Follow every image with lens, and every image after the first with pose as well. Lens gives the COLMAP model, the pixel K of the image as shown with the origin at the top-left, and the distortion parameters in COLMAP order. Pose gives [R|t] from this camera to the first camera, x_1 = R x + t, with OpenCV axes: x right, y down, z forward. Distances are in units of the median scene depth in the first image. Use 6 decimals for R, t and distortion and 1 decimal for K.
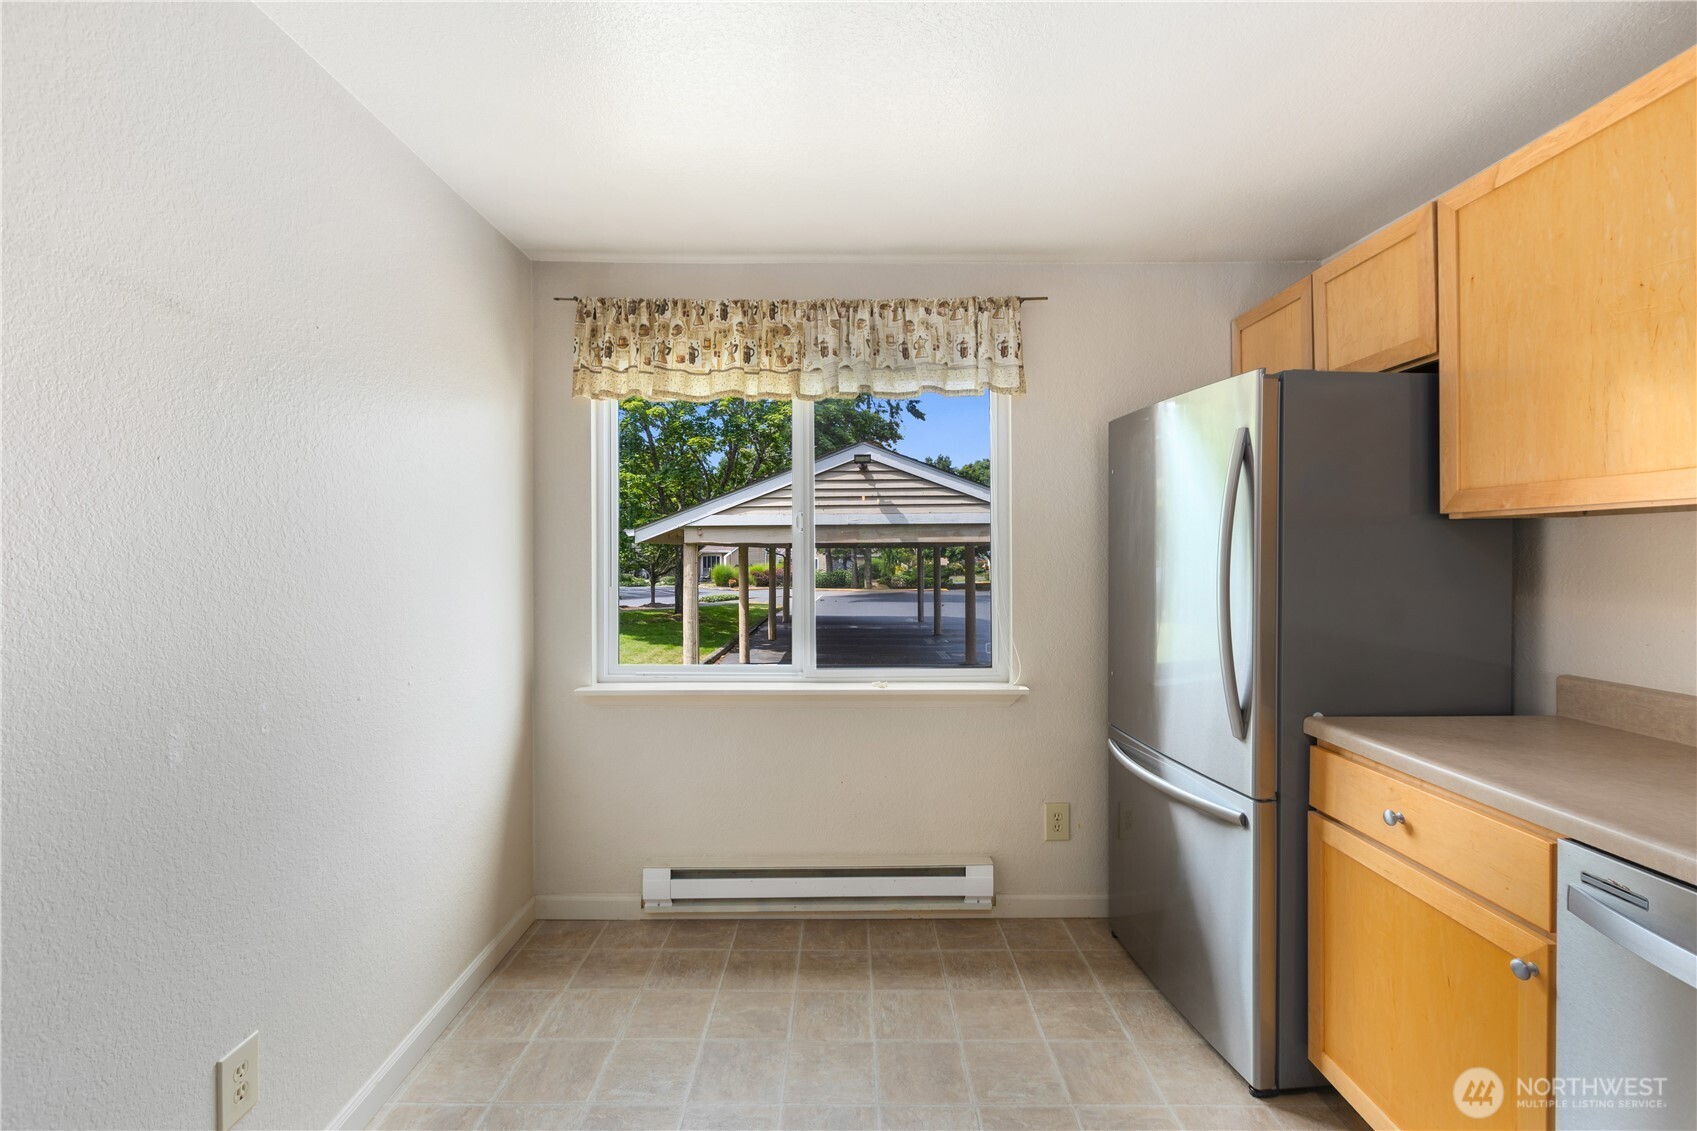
lens RADIAL K [[758.7, 0, 844.8], [0, 758.7, 555.7], [0, 0, 1]] dist [0.000317, -0.000009]
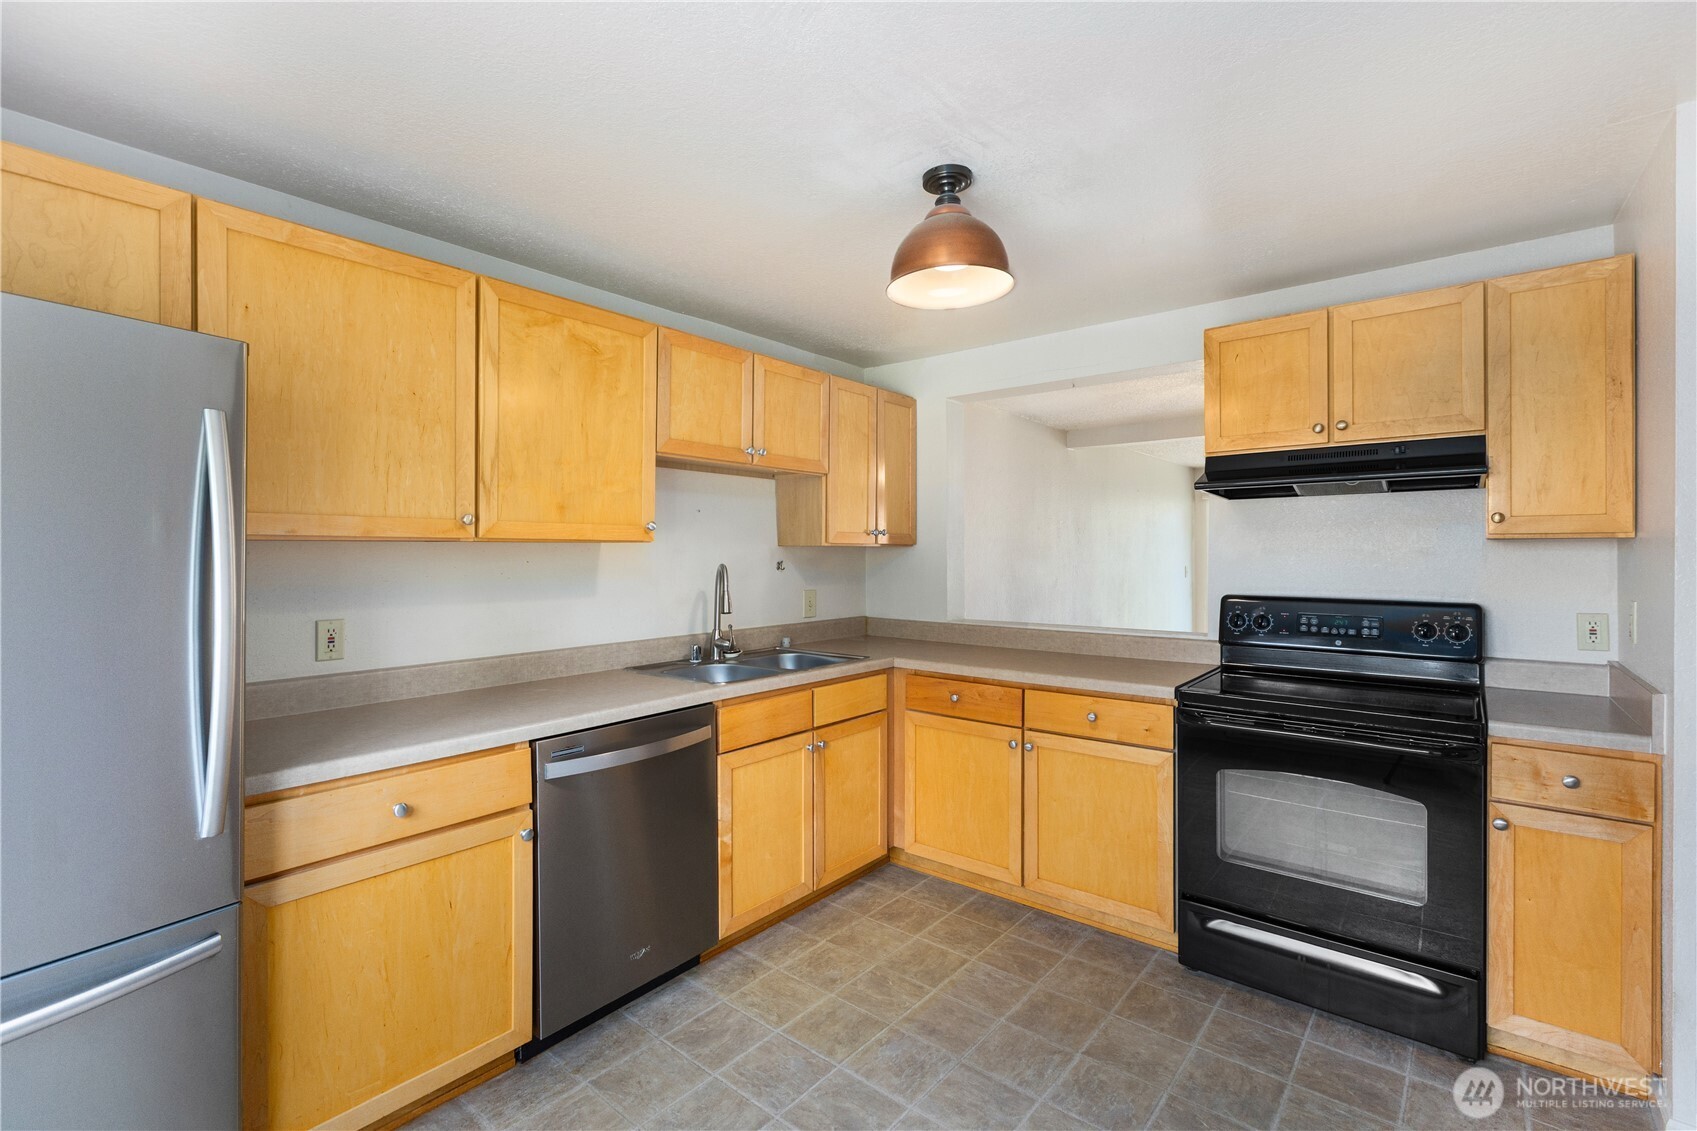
lens RADIAL K [[788.8, 0, 800.6], [0, 788.8, 550.0], [0, 0, 1]] dist [-0.002408, -0.000132]
pose [[-0.748187, 0.005147, 0.663468, -0.286257], [0.008621, 0.999961, 0.001966, -0.021266], [-0.663432, 0.007191, -0.748202, 0.847828]]
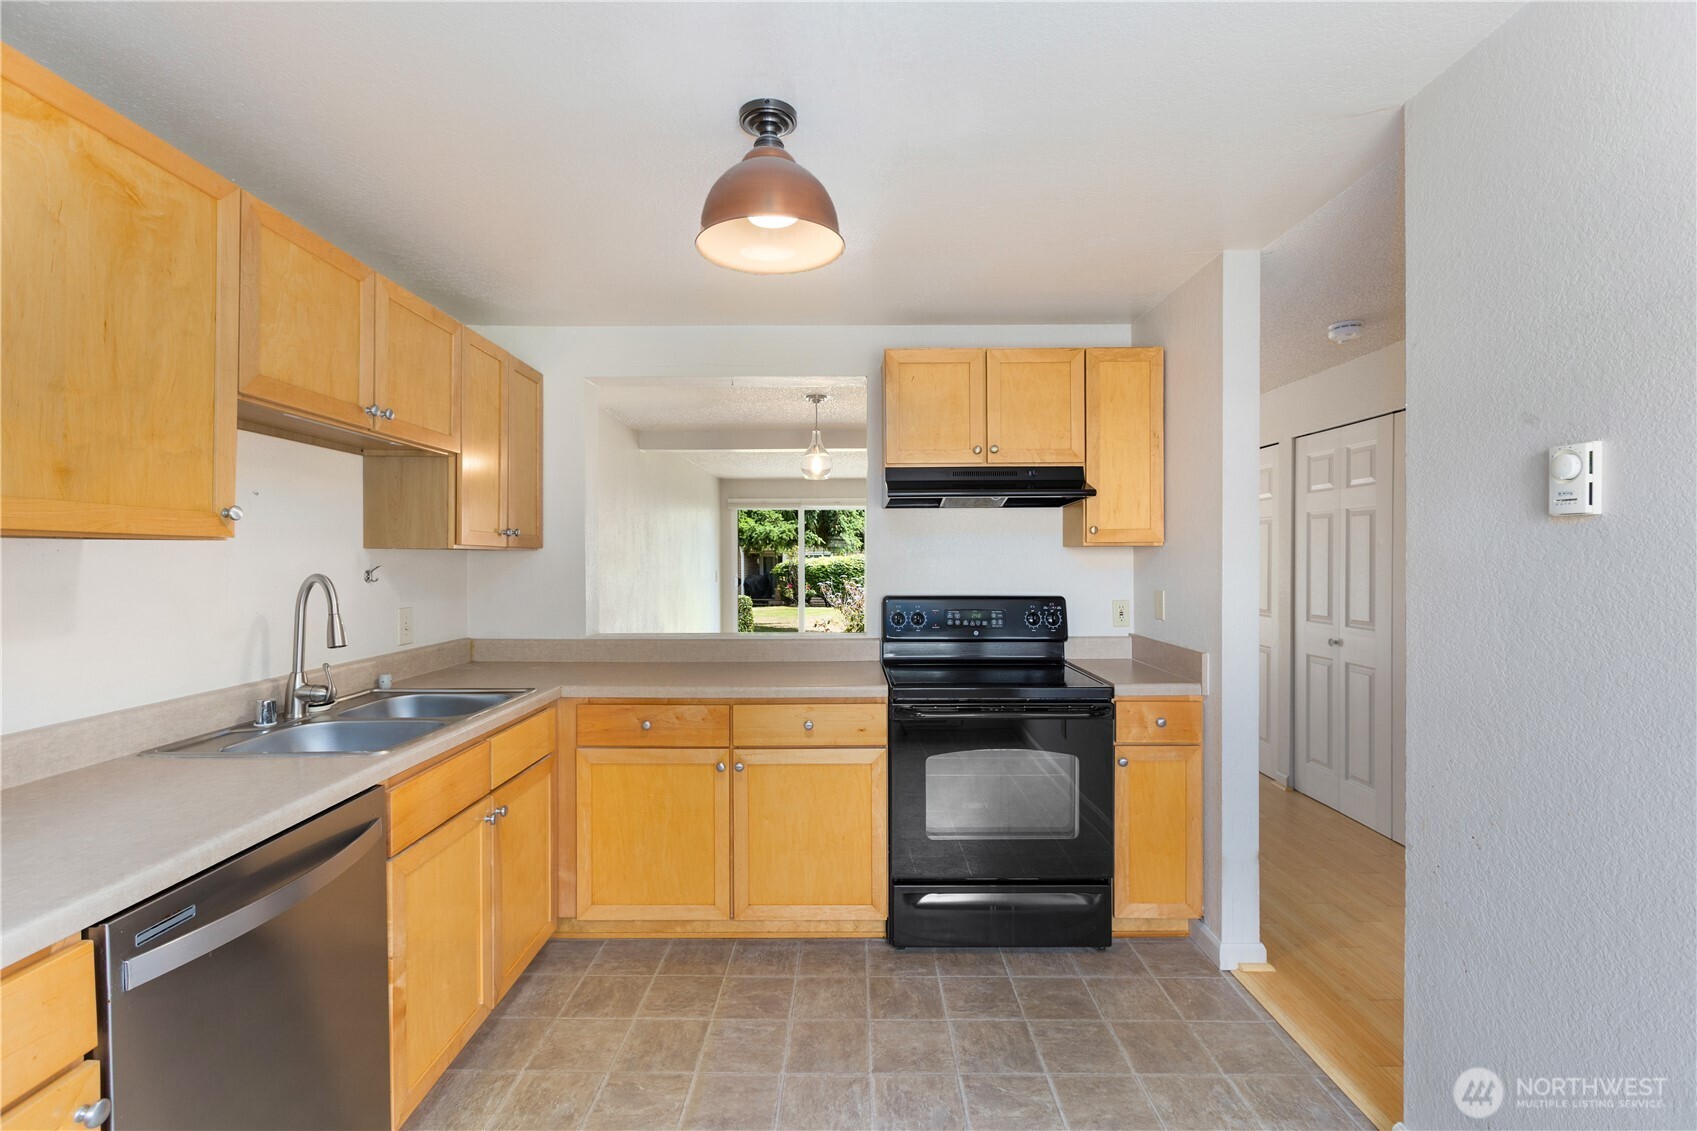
lens RADIAL K [[793.0, 0, 851.3], [0, 793.0, 559.4], [0, 0, 1]] dist [-0.000843, -0.000316]
pose [[-0.999981, 0.005127, -0.003294, 0.045397], [0.005093, 0.999933, 0.010373, -0.019575], [0.003347, 0.010356, -0.999941, 0.838931]]
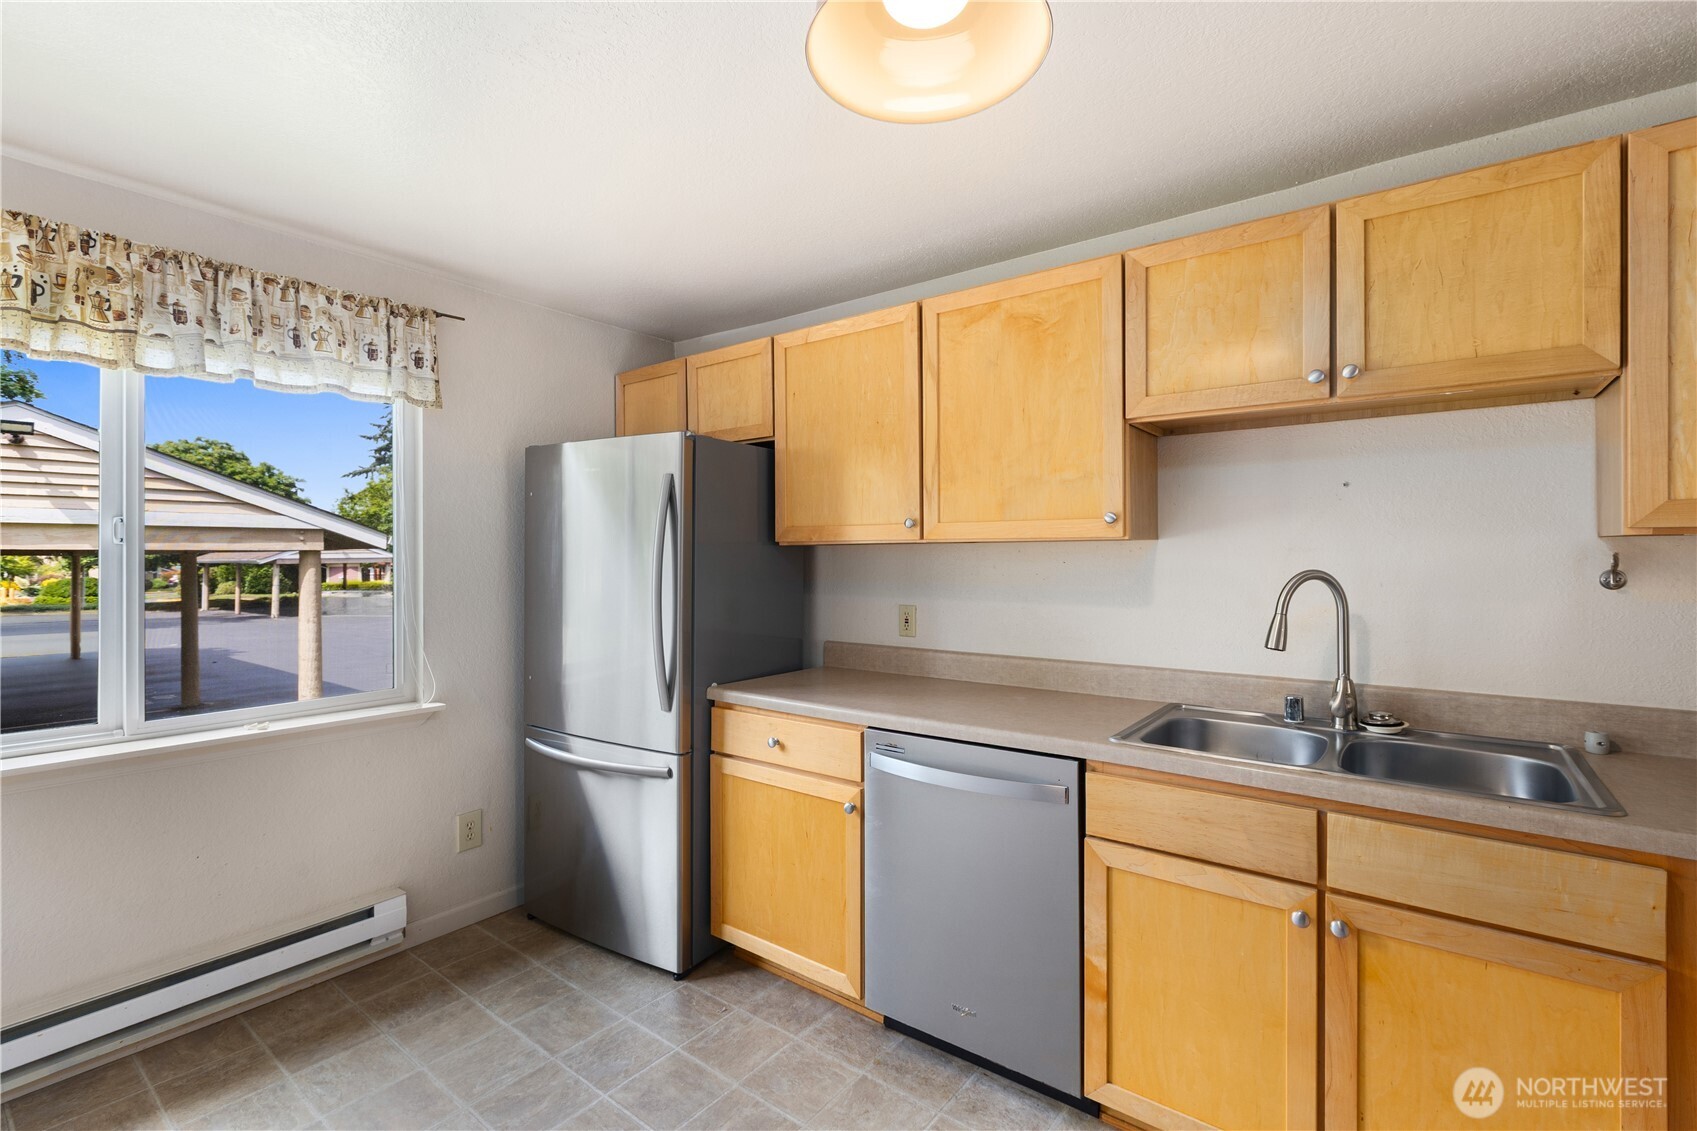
lens RADIAL K [[743.1, 0, 851.9], [0, 743.1, 557.3], [0, 0, 1]] dist [0.002379, -0.004291]
pose [[0.613200, 0.001877, 0.789926, -0.208023], [0.005064, 0.999967, -0.006308, -0.009595], [-0.789912, 0.007869, 0.613170, -0.026137]]
